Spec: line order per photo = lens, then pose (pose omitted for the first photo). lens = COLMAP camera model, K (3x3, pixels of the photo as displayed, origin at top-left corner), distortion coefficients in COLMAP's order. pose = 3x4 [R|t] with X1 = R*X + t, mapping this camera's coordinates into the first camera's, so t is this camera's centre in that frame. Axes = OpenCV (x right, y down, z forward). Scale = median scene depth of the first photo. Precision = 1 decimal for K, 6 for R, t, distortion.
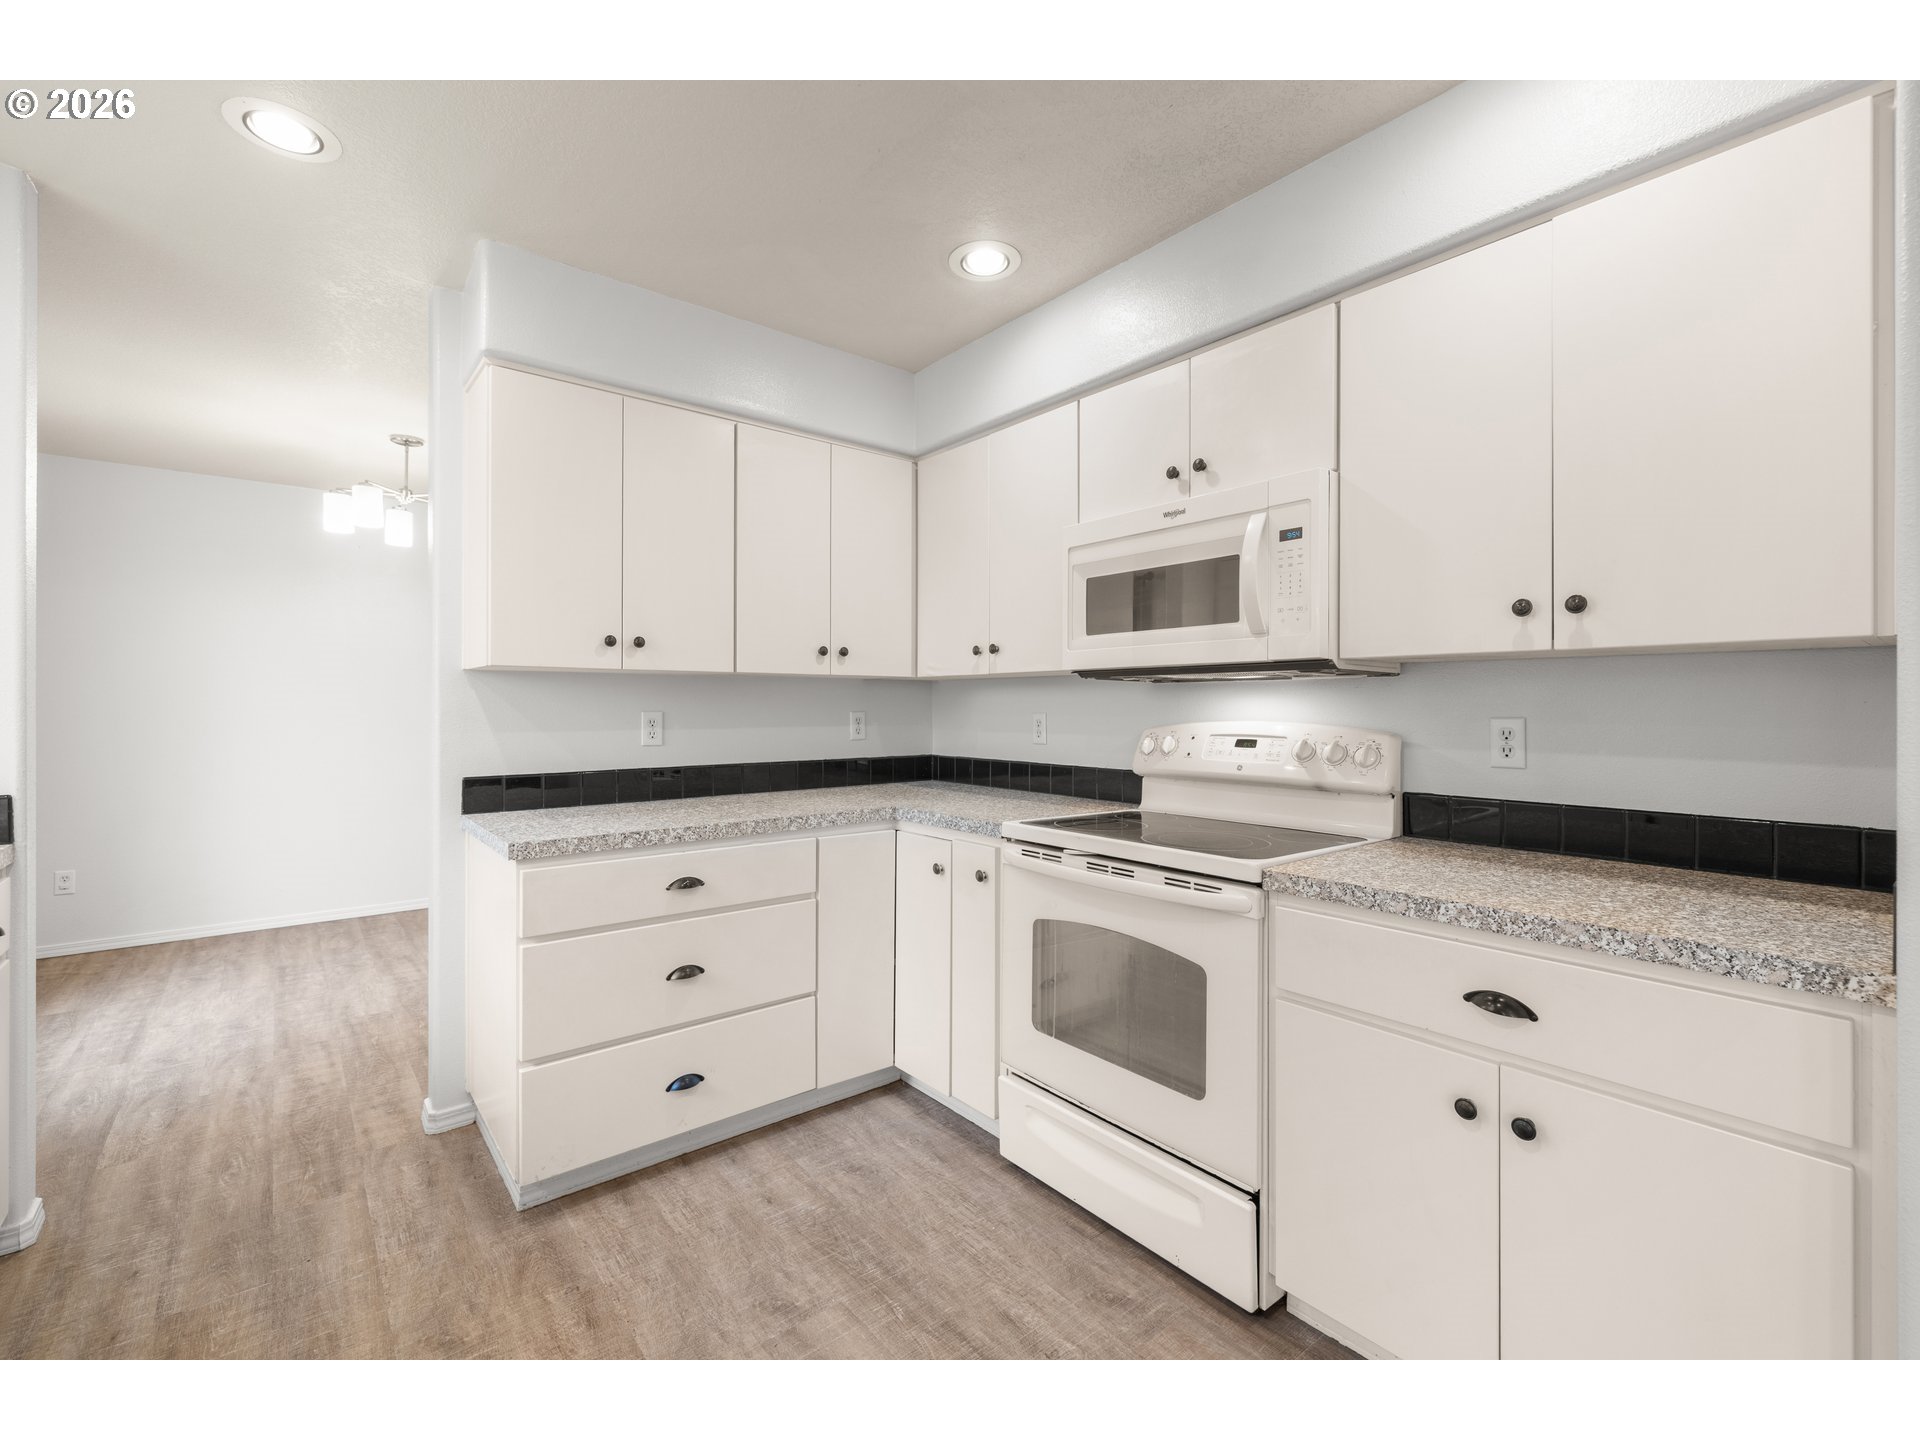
lens RADIAL K [[822.8, 0, 956.3], [0, 822.8, 707.5], [0, 0, 1]] dist [0.002191, -0.000802]
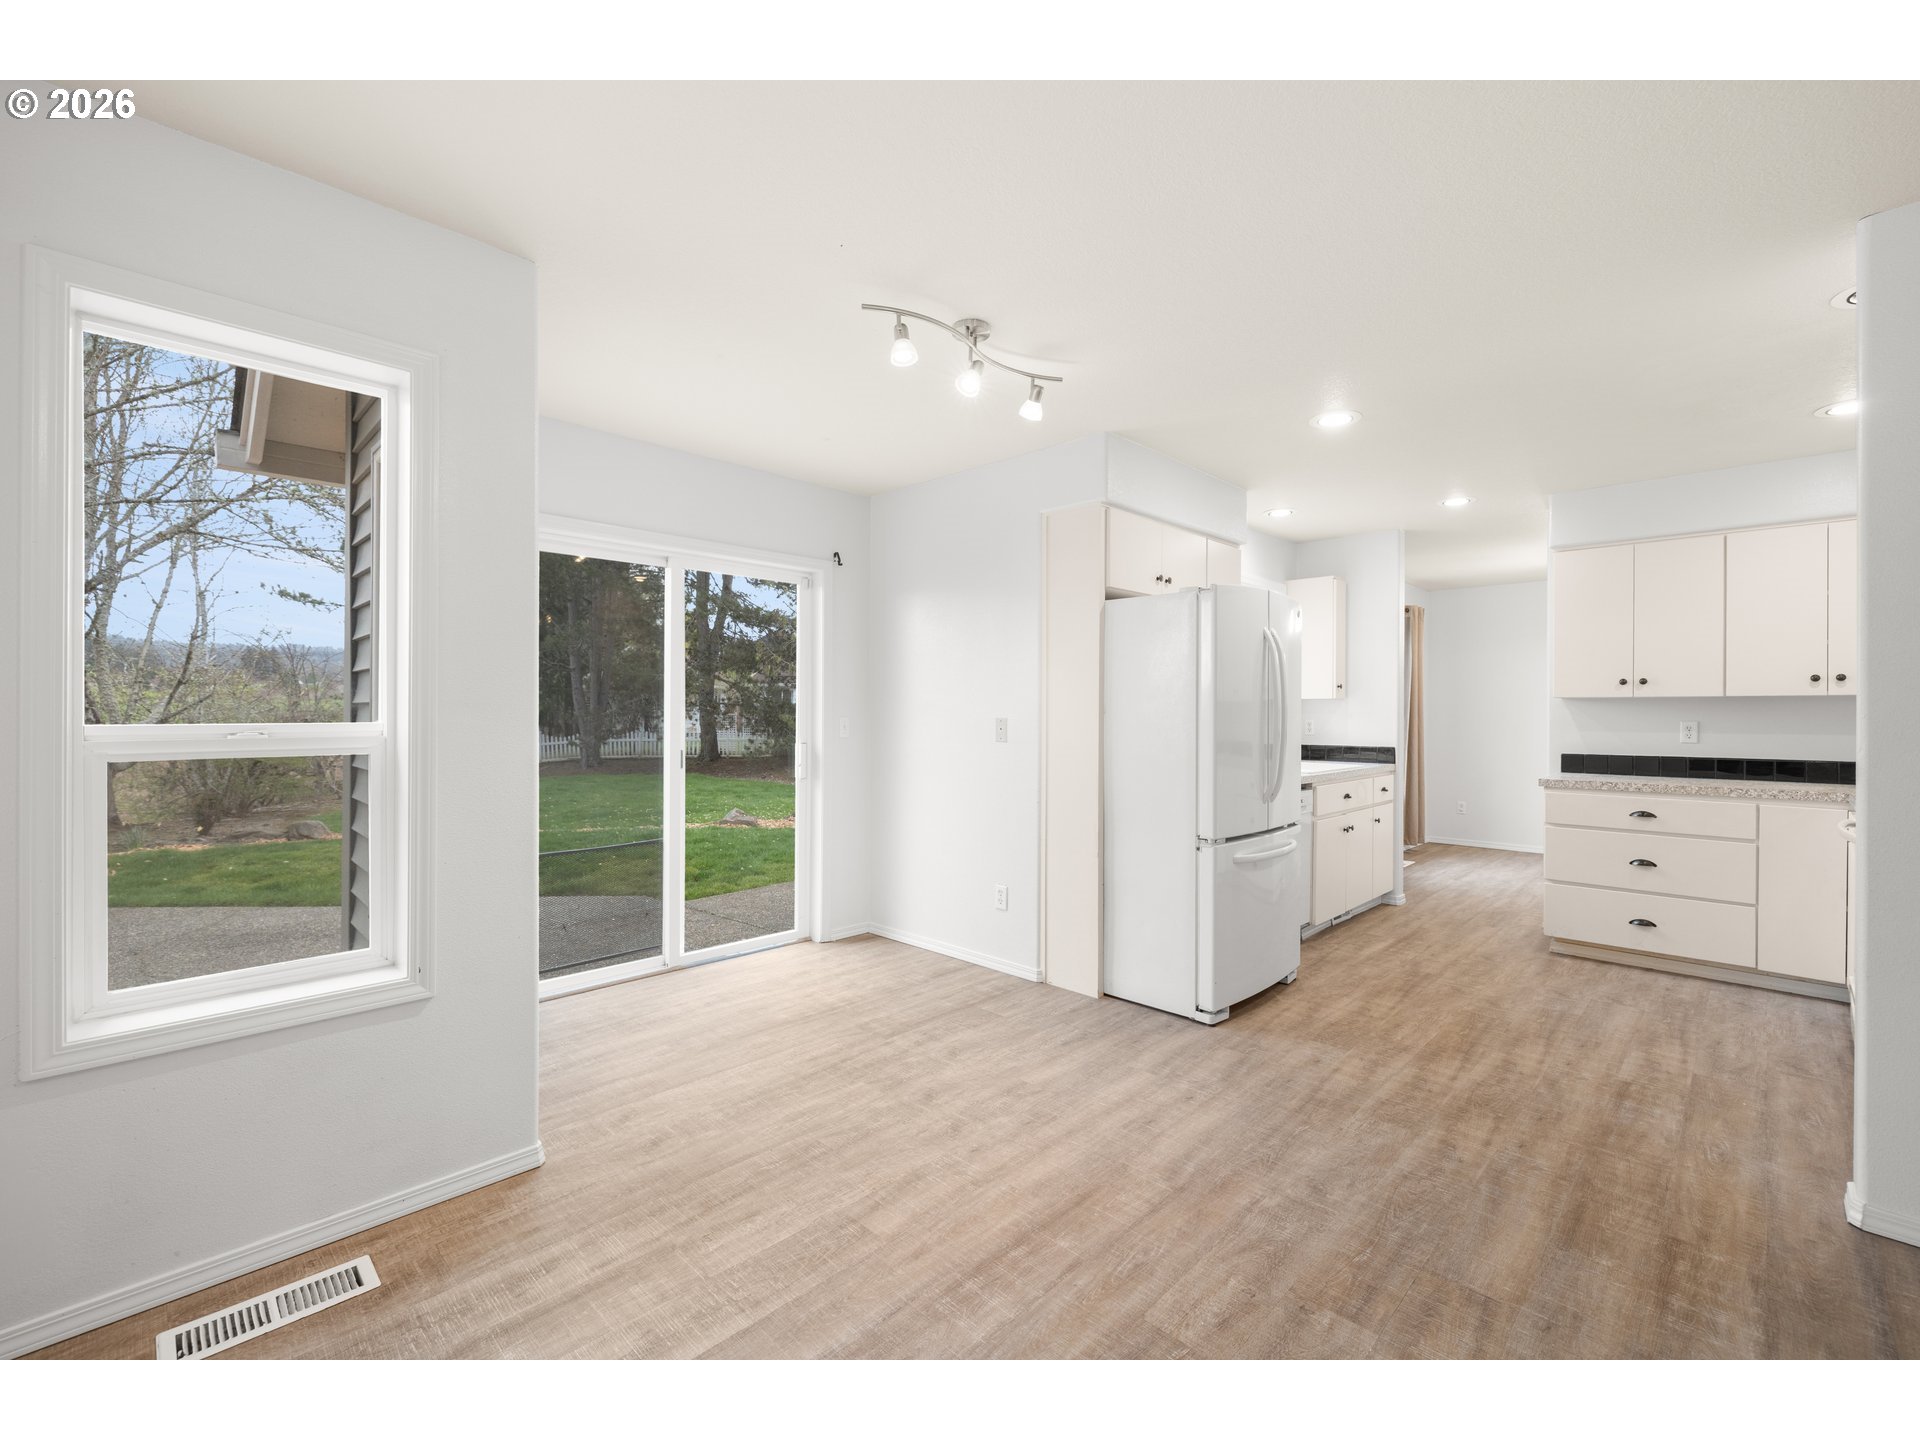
lens RADIAL K [[822.8, 0, 956.3], [0, 822.8, 707.5], [0, 0, 1]] dist [0.002191, -0.000802]
pose [[0.103280, -0.008485, -0.994616, 1.302712], [-0.007363, 0.999930, -0.009295, 0.004366], [0.994625, 0.008284, 0.103211, -0.690651]]
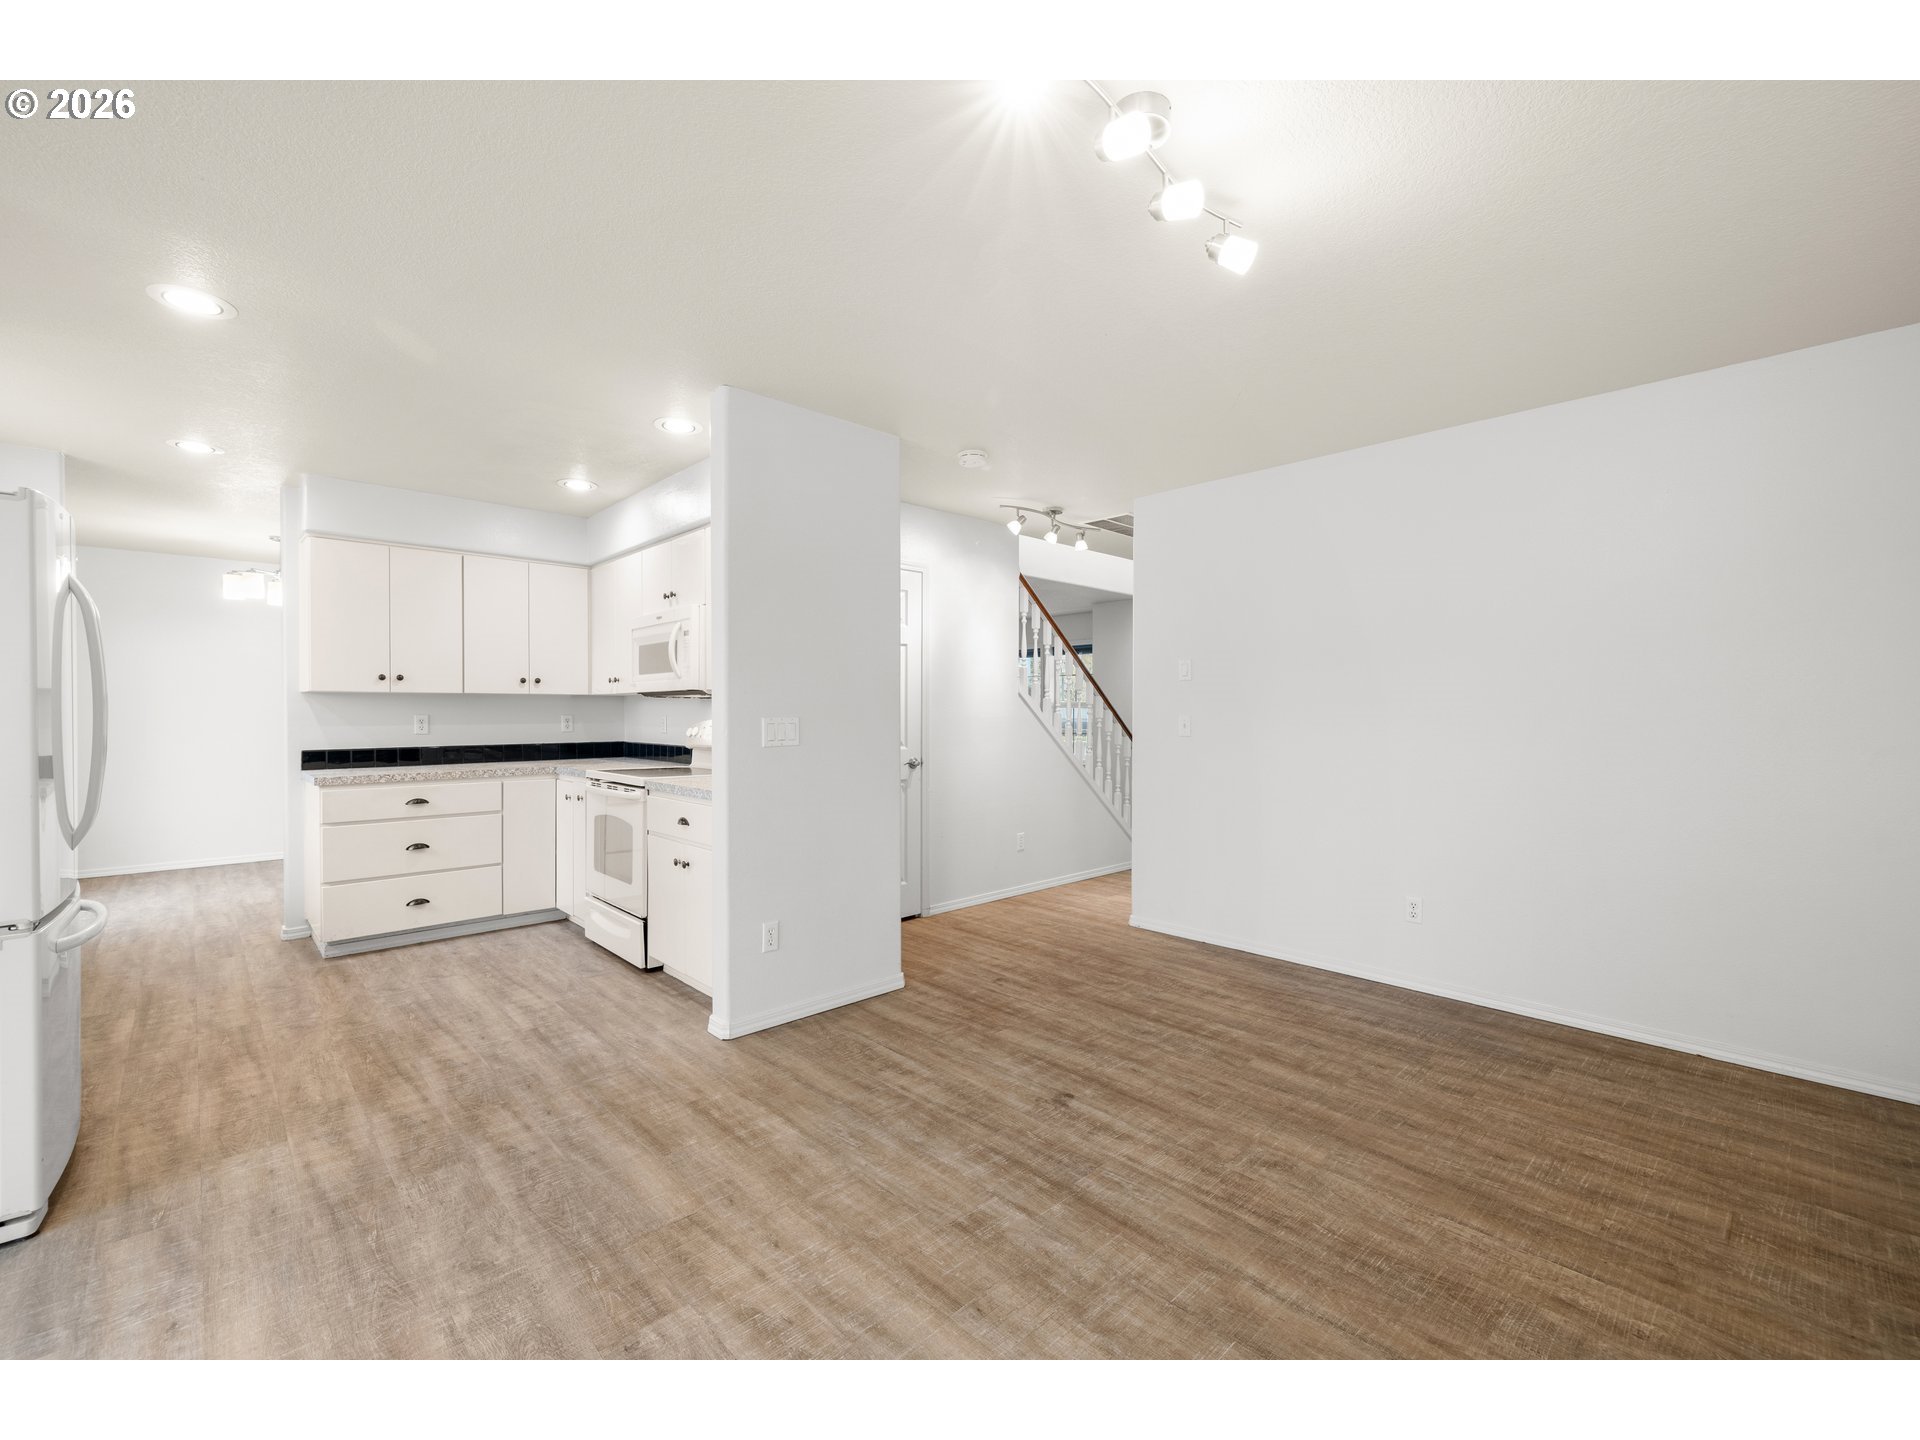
lens RADIAL K [[807.8, 0, 964.9], [0, 807.8, 721.5], [0, 0, 1]] dist [0.001029, 0.000207]
pose [[0.997105, -0.003242, 0.075973, 0.809854], [0.002457, 0.999943, 0.010428, 0.004724], [-0.076002, -0.010211, 0.997055, -0.998916]]
